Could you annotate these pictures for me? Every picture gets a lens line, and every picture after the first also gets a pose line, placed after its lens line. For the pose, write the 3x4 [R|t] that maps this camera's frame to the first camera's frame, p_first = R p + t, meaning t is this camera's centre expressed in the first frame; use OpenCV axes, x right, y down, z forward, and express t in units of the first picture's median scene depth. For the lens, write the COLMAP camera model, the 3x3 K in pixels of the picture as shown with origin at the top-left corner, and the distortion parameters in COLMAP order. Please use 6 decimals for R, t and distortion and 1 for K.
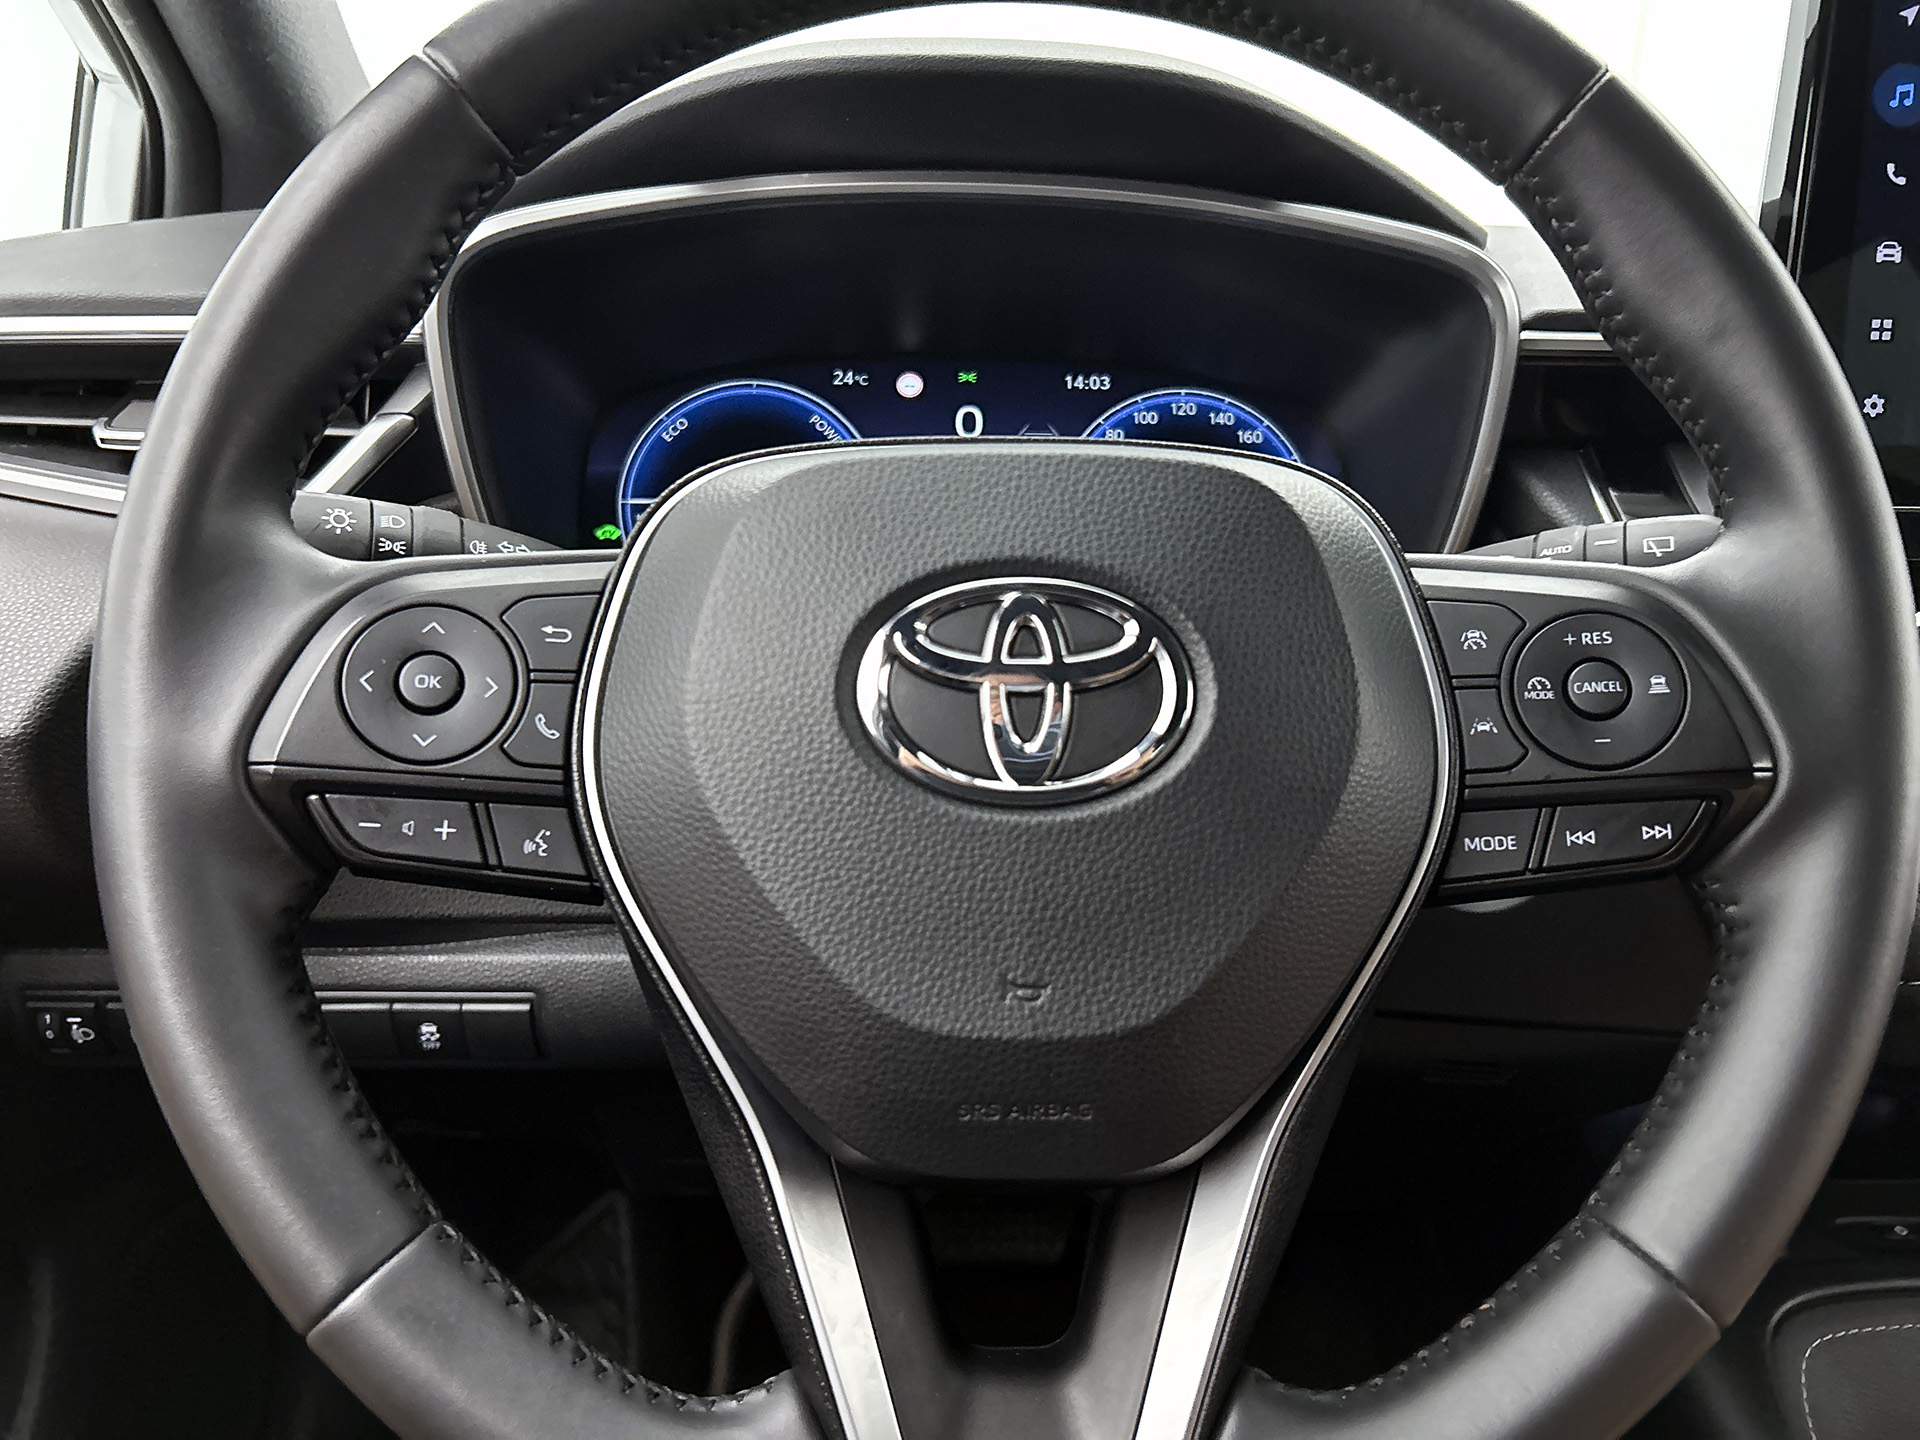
lens RADIAL K [[1412.0, 0, 950.6], [0, 1412.0, 716.3], [0, 0, 1]] dist [-0.023900, -0.007490]
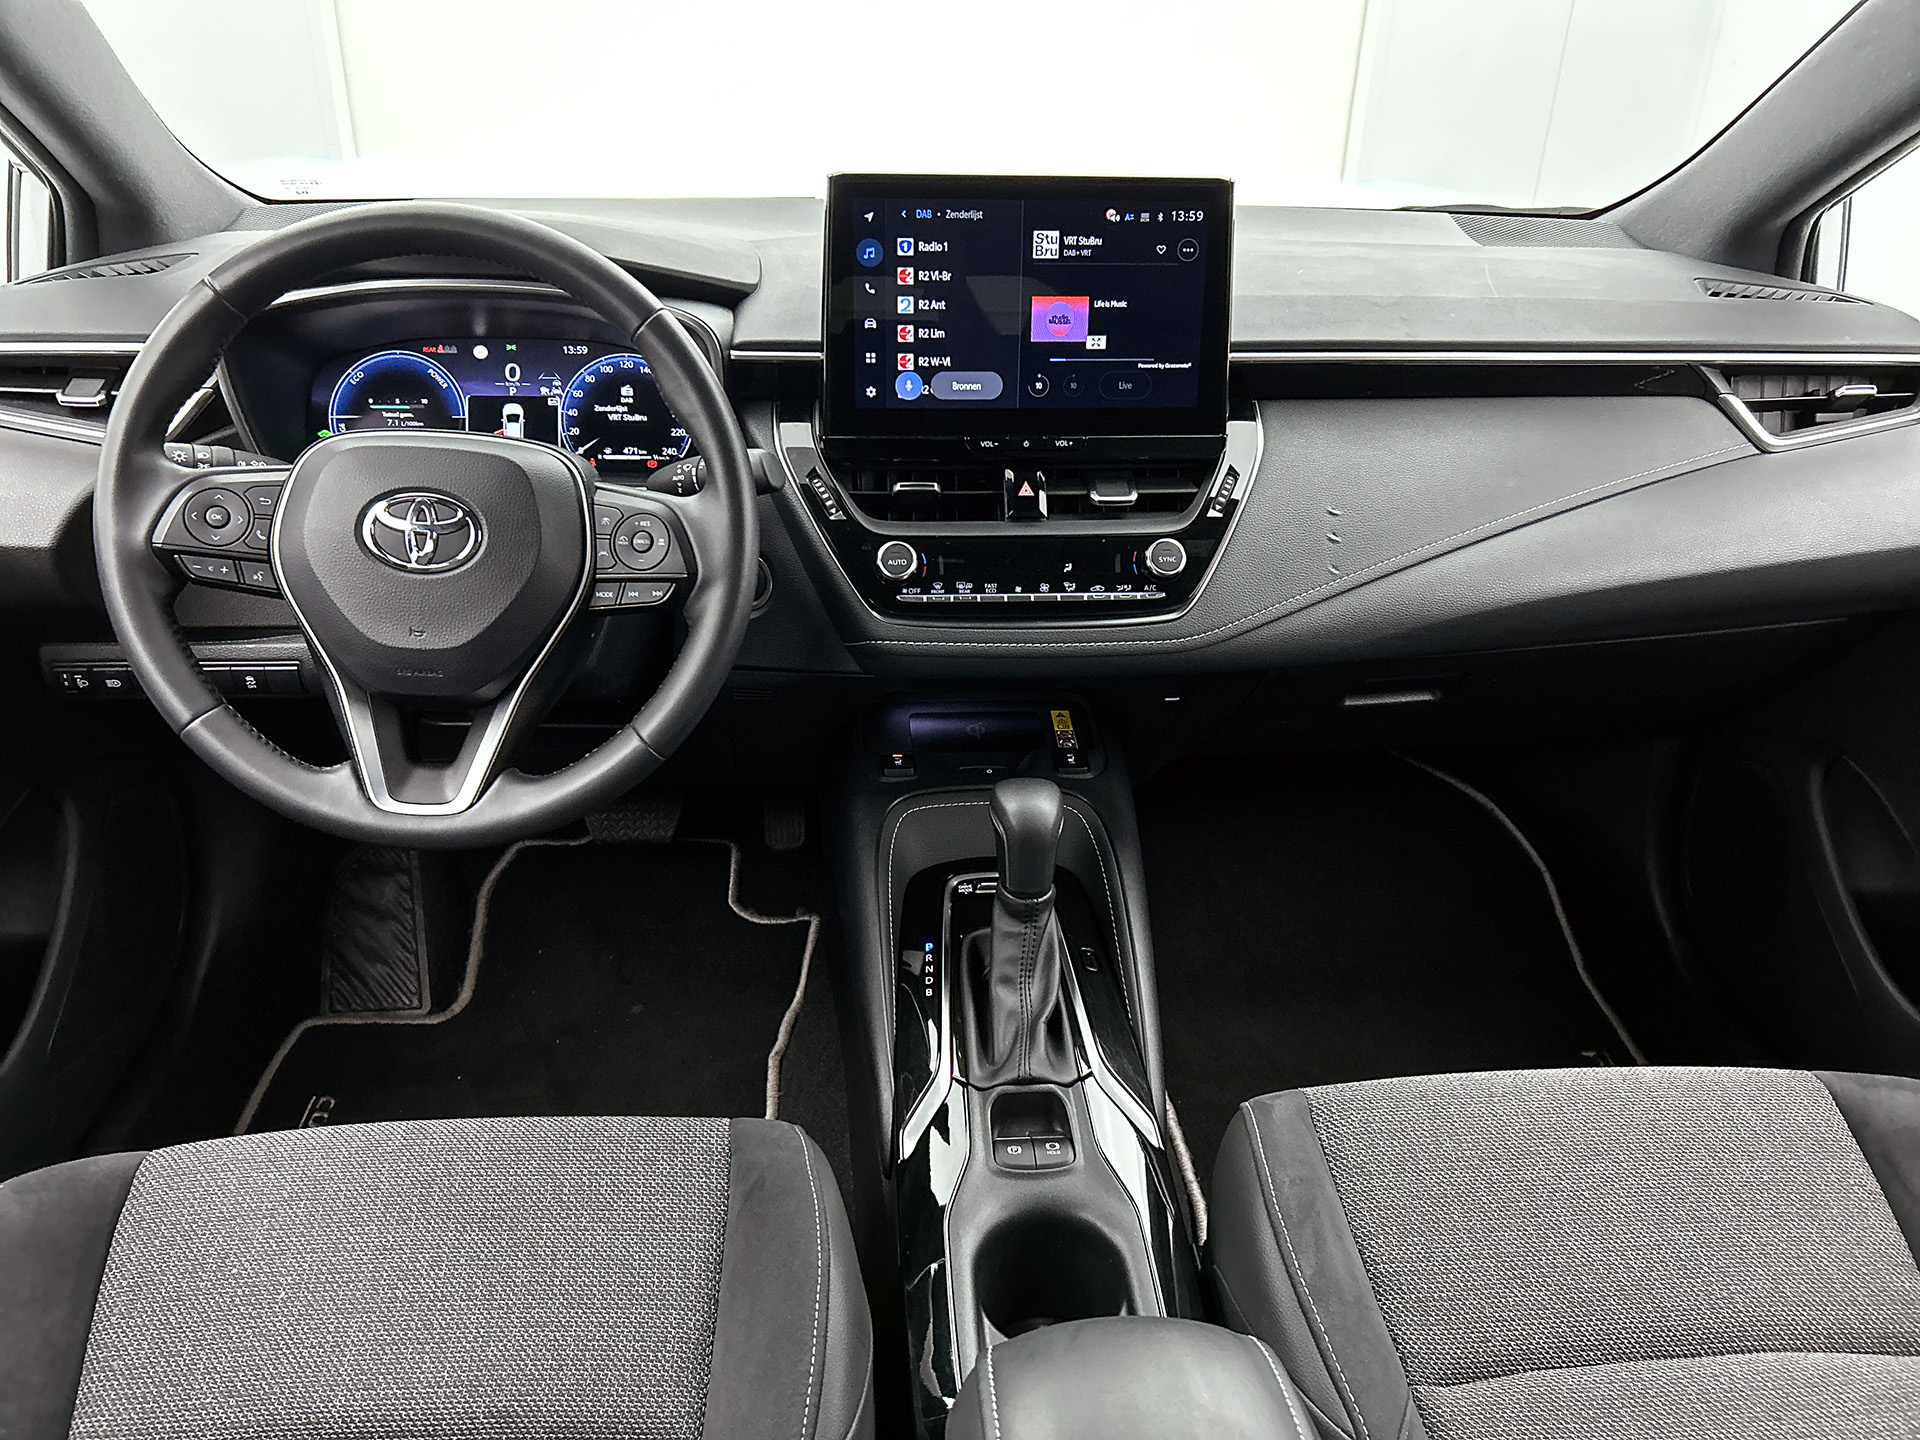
lens RADIAL K [[1412.0, 0, 966.4], [0, 1412.0, 720.6], [0, 0, 1]] dist [-0.023900, -0.007490]
pose [[0.995595, 0.048221, 0.080404, 0.914732], [-0.062420, 0.980812, 0.184691, -0.235093], [-0.069956, -0.188896, 0.979502, -1.924867]]
